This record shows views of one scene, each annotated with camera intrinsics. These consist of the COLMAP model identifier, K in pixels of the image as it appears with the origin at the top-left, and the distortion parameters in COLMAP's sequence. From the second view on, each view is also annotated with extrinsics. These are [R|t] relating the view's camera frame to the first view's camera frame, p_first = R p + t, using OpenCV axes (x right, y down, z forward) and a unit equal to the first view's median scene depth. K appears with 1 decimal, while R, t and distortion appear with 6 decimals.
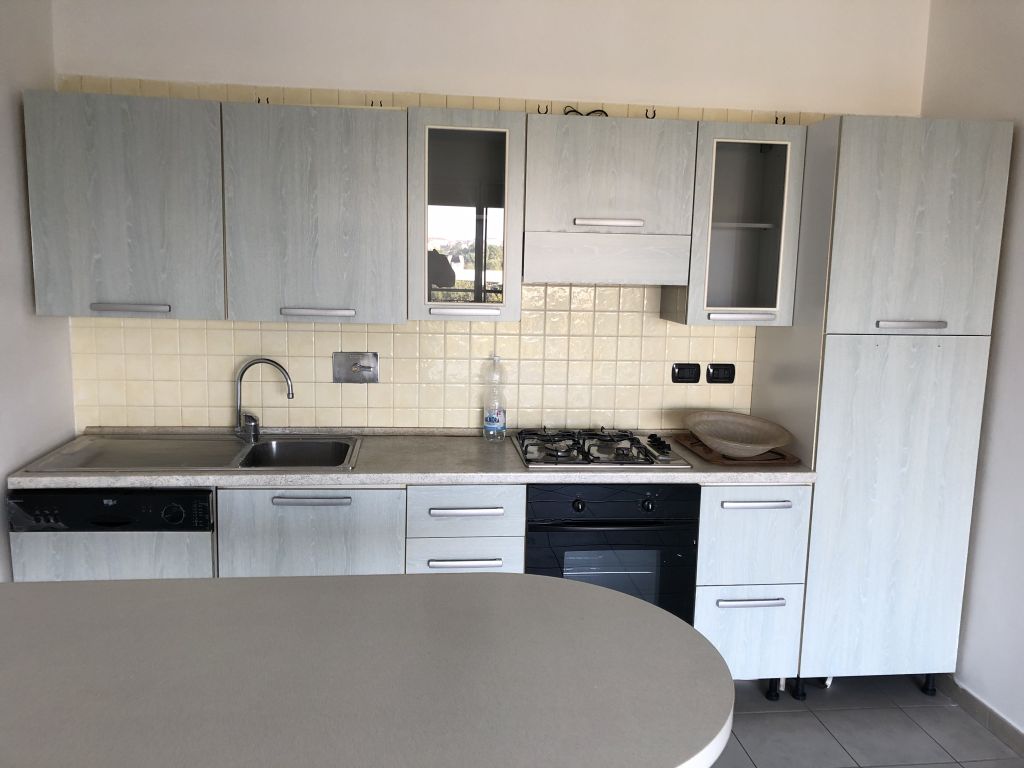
lens RADIAL K [[849.8, 0, 507.2], [0, 849.8, 380.6], [0, 0, 1]] dist [0.006723, -0.001273]
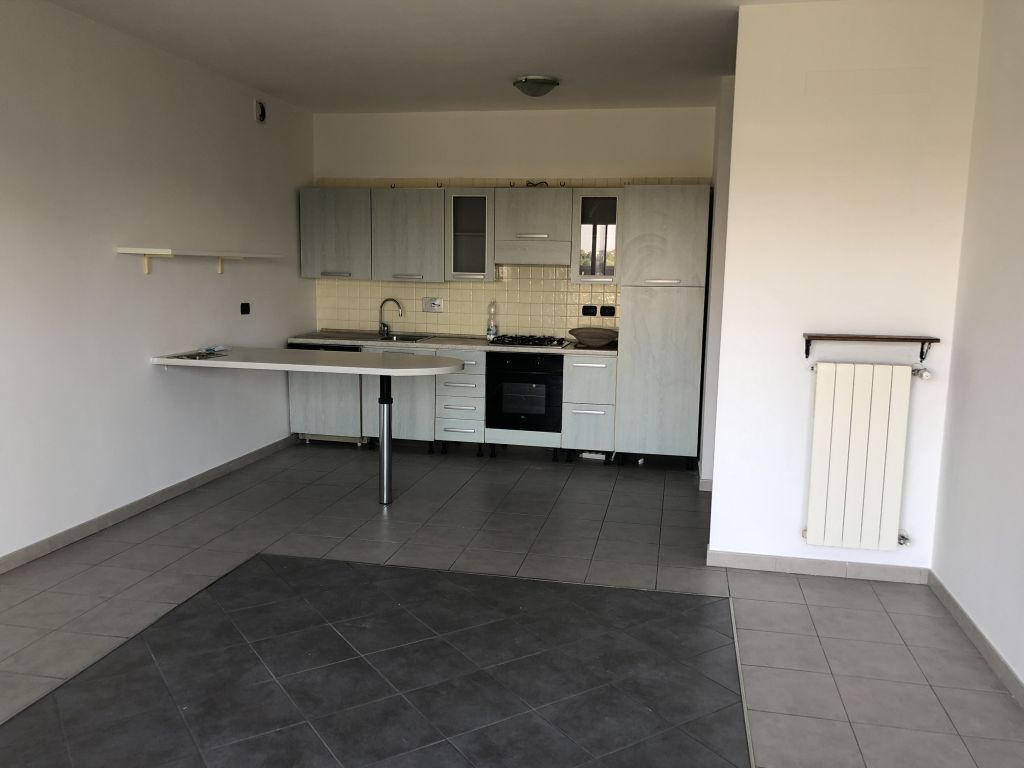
lens RADIAL K [[838.0, 0, 507.8], [0, 838.0, 386.6], [0, 0, 1]] dist [0.052538, -0.059874]
pose [[0.946844, 0.039417, -0.319269, 0.733252], [-0.042479, 0.999094, -0.002631, 0.201397], [0.318876, 0.016053, 0.947661, -1.017834]]
